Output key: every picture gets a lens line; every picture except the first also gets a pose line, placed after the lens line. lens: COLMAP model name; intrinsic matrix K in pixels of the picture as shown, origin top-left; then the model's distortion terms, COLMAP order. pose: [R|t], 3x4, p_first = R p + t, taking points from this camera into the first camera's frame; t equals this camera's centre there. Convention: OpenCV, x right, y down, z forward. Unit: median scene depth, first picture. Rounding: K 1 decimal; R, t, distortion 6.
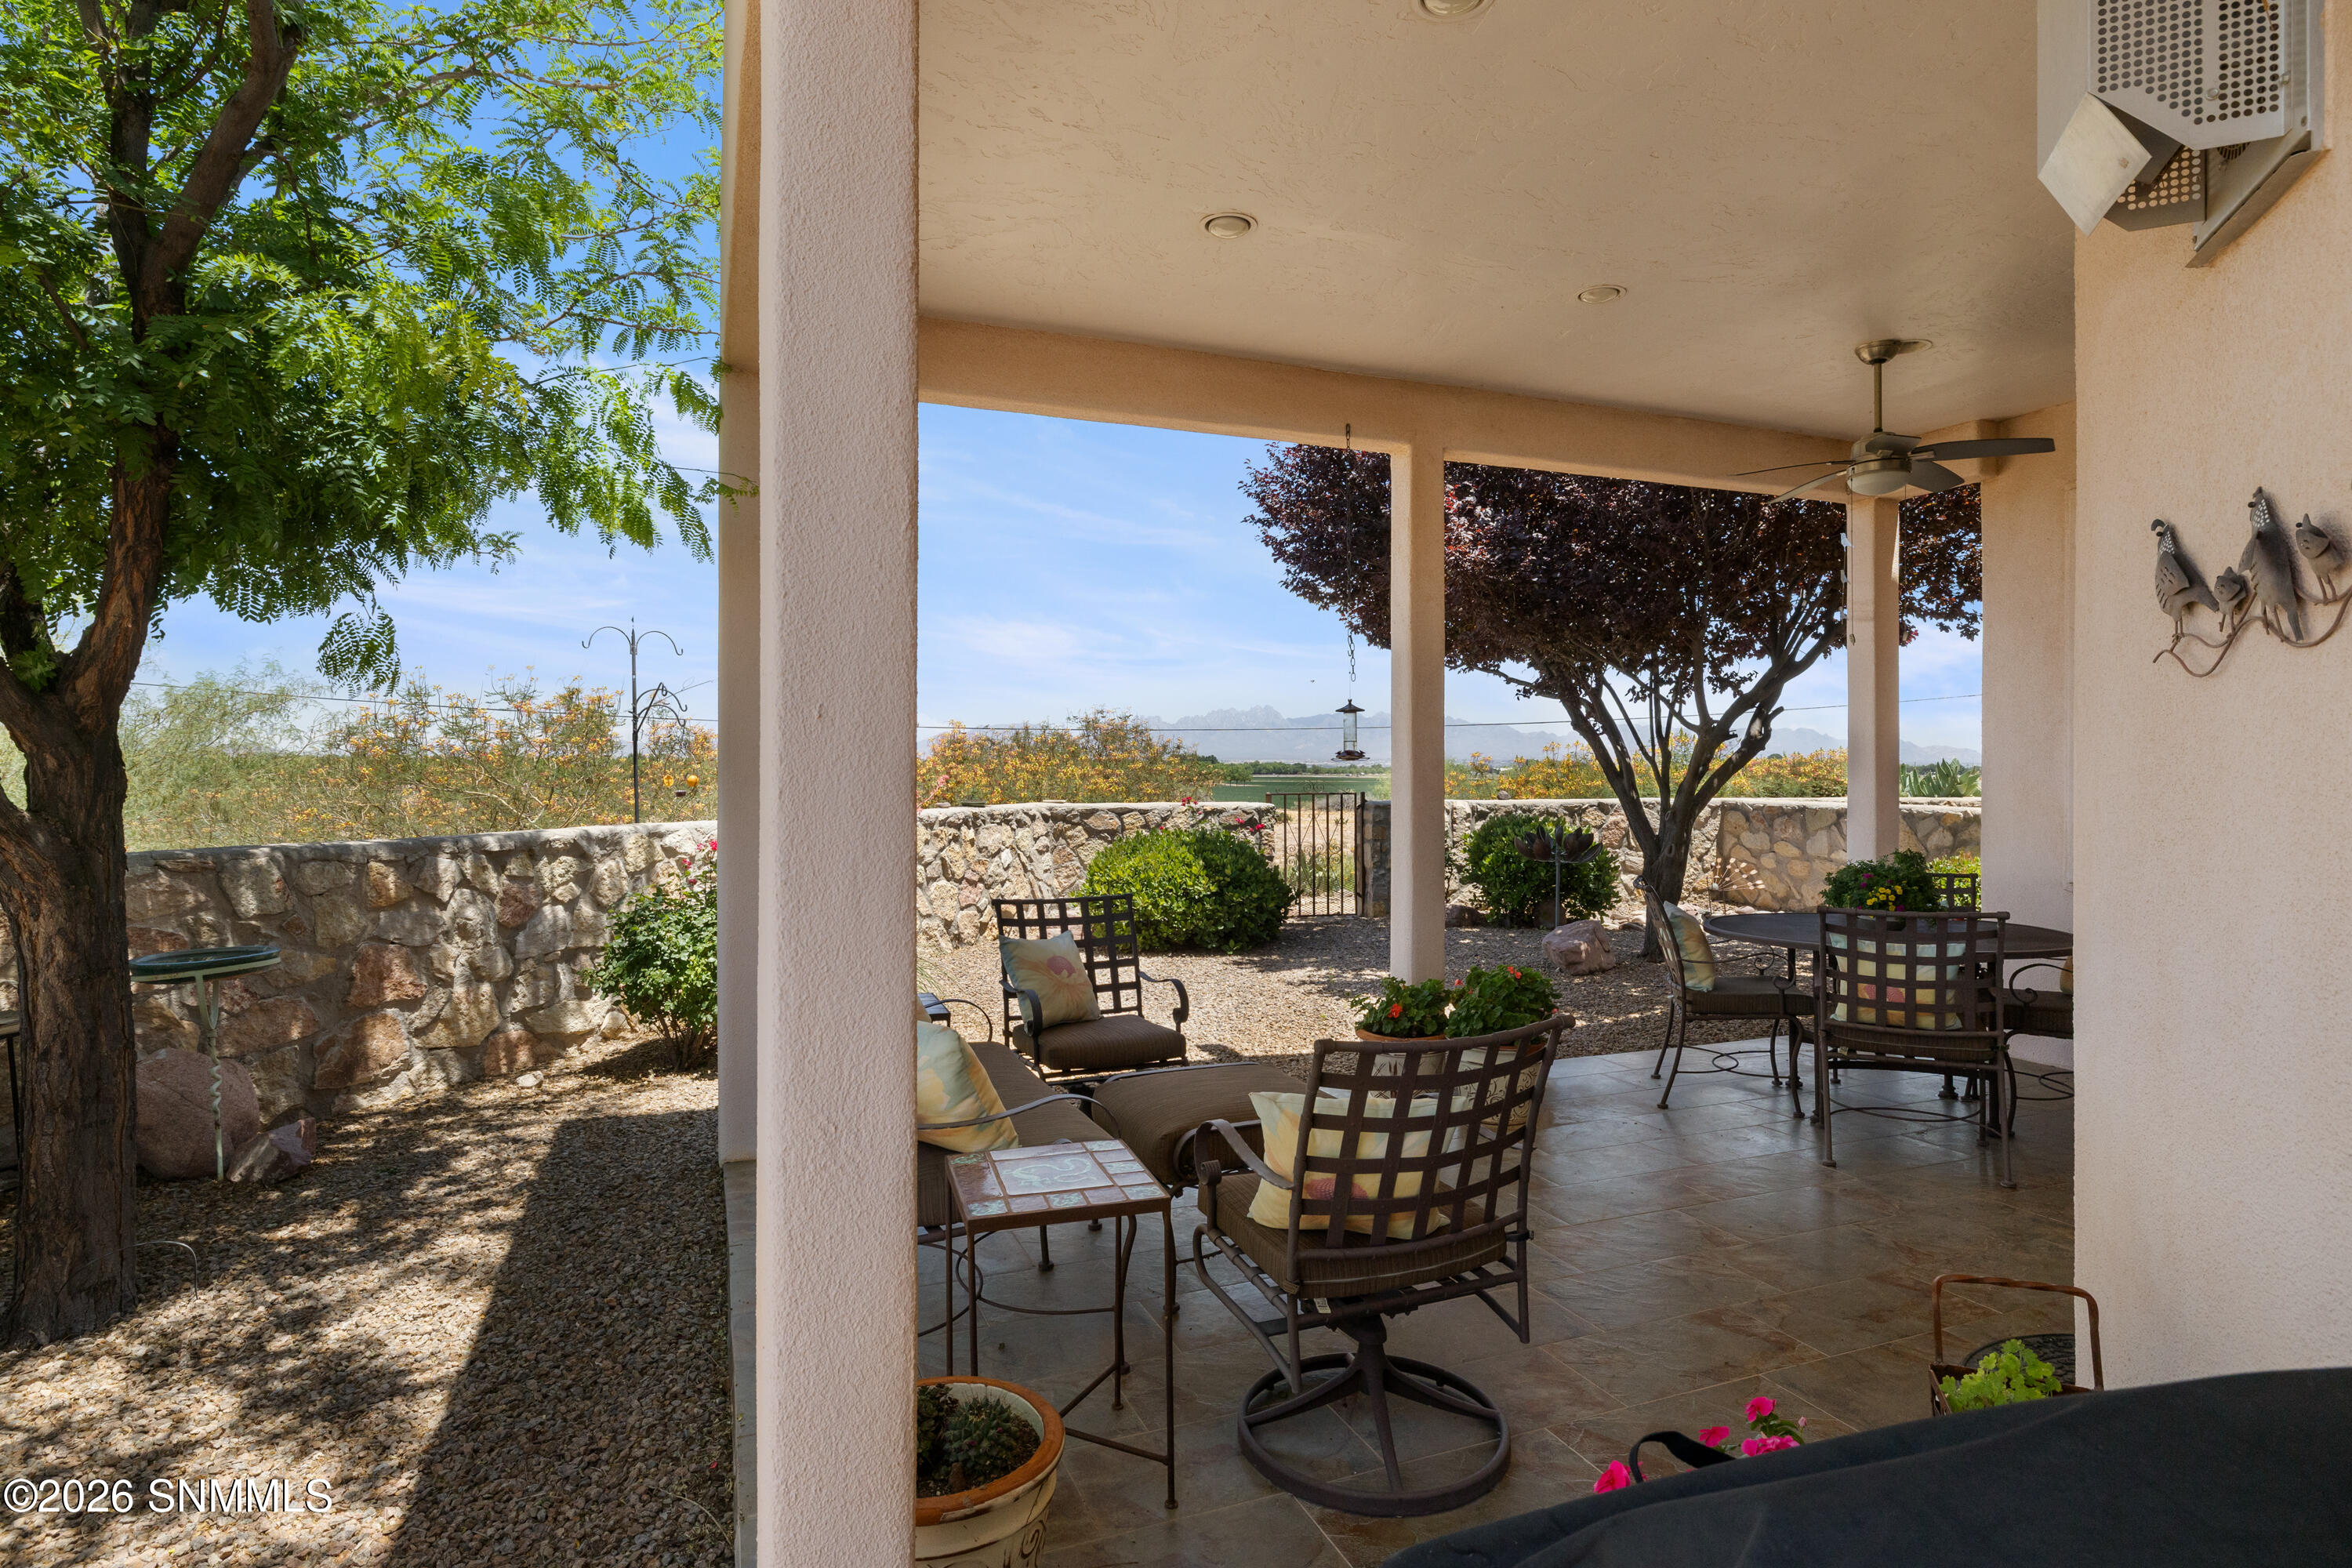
lens RADIAL K [[1239.1, 0, 1165.5], [0, 1239.1, 775.5], [0, 0, 1]] dist [-0.004580, -0.000240]
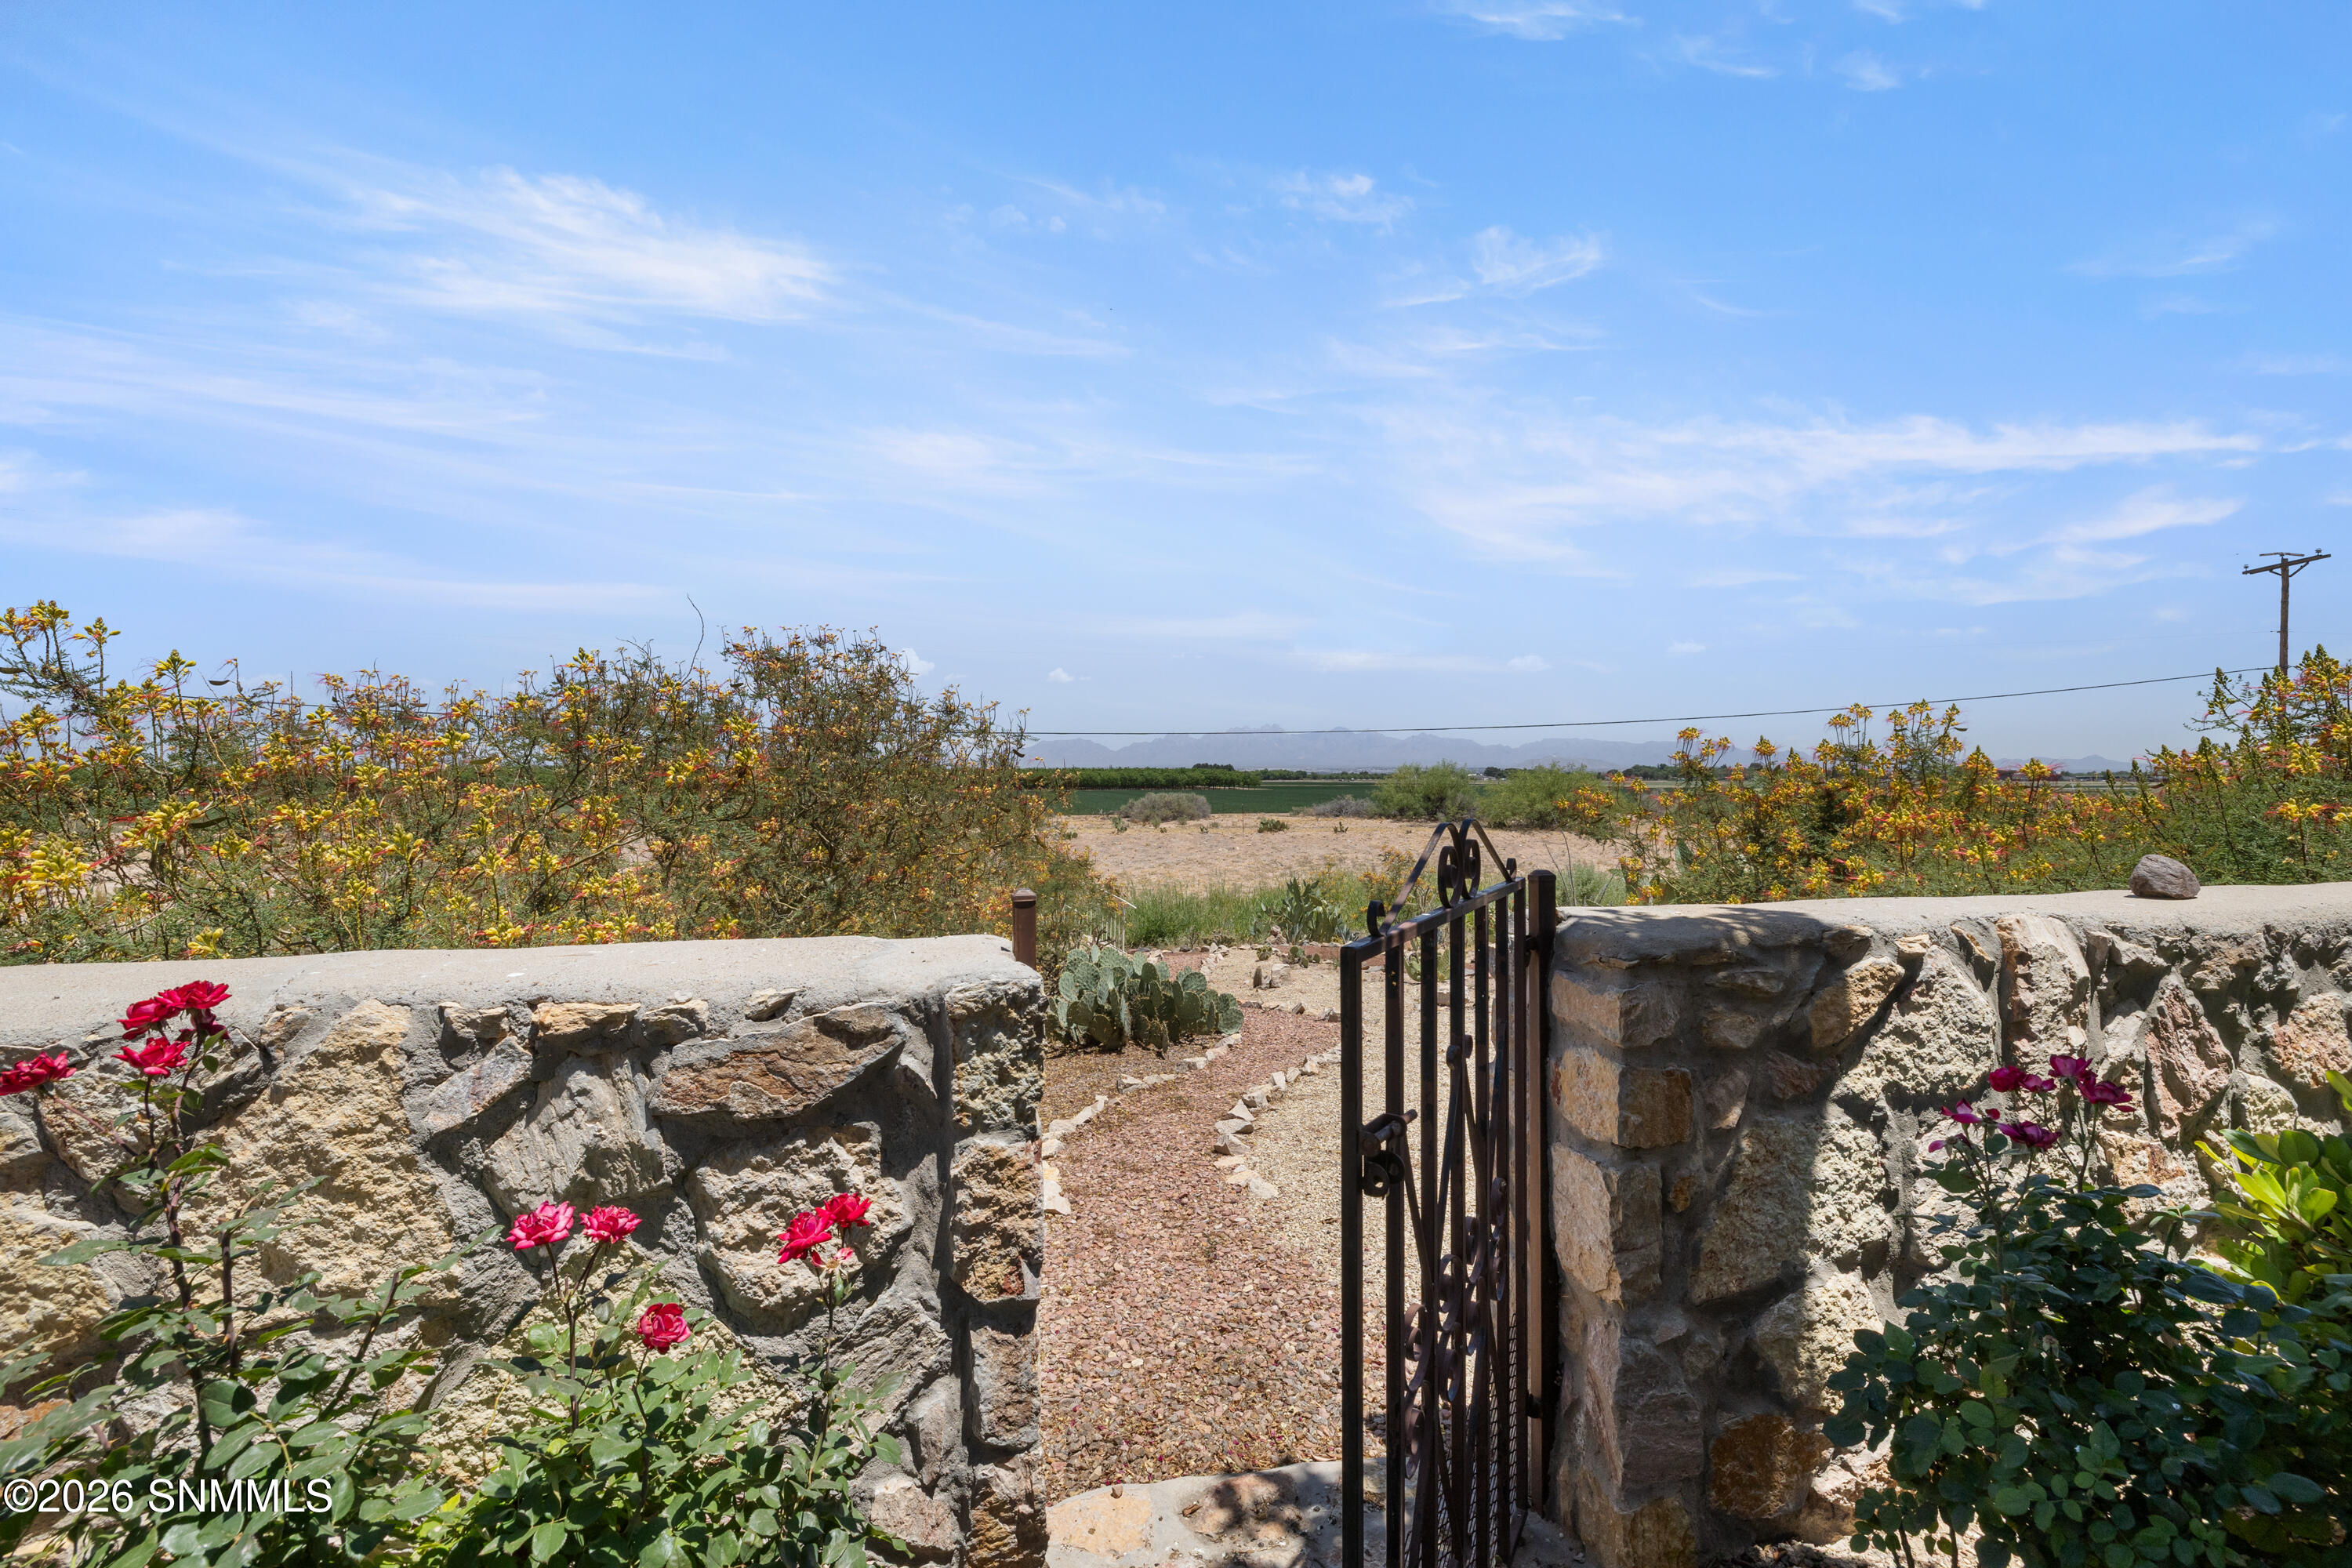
lens RADIAL K [[987.7, 0, 1171.8], [0, 987.7, 779.1], [0, 0, 1]] dist [0.003217, -0.000286]
pose [[0.999659, -0.002771, -0.025984, 0.130032], [0.002717, 0.999994, -0.002111, -0.001473], [0.025989, 0.002040, 0.999660, 1.049777]]
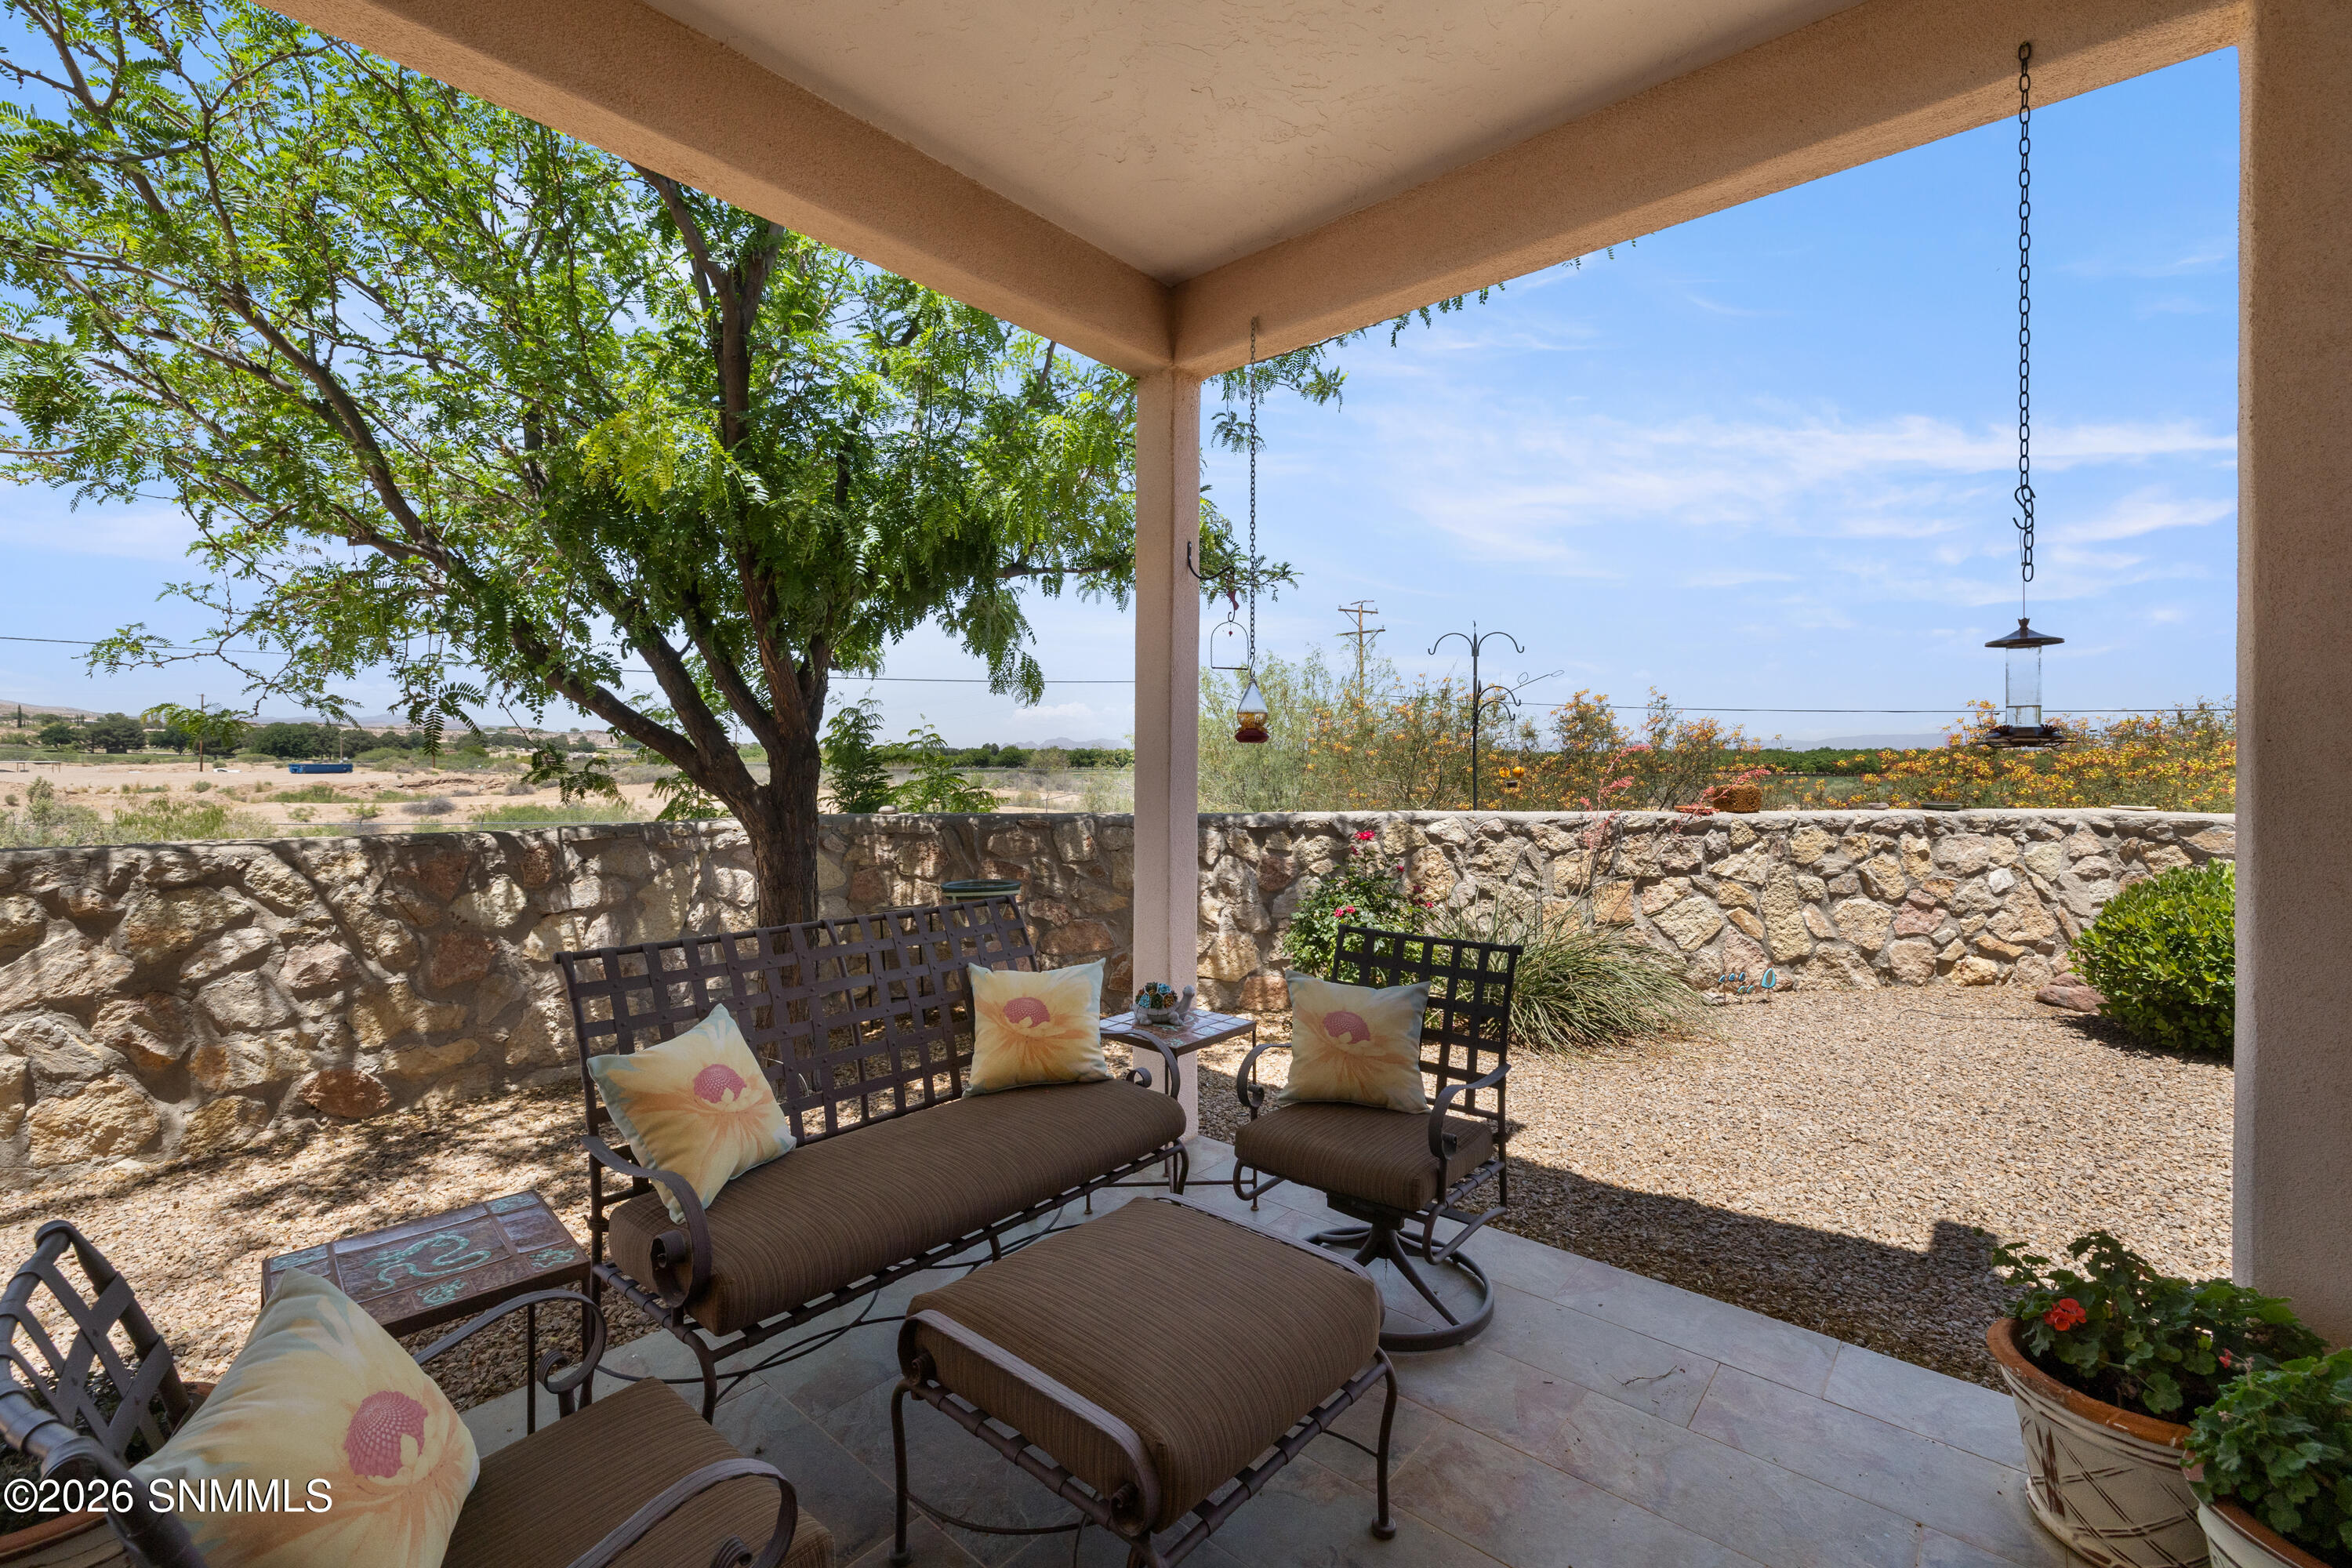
lens RADIAL K [[987.7, 0, 1096.4], [0, 987.7, 763.7], [0, 0, 1]] dist [0.003217, -0.000286]
pose [[0.465585, 0.004165, -0.884993, 0.157260], [-0.006049, 0.999981, 0.001523, -0.001801], [0.884982, 0.004644, 0.465601, 0.248286]]
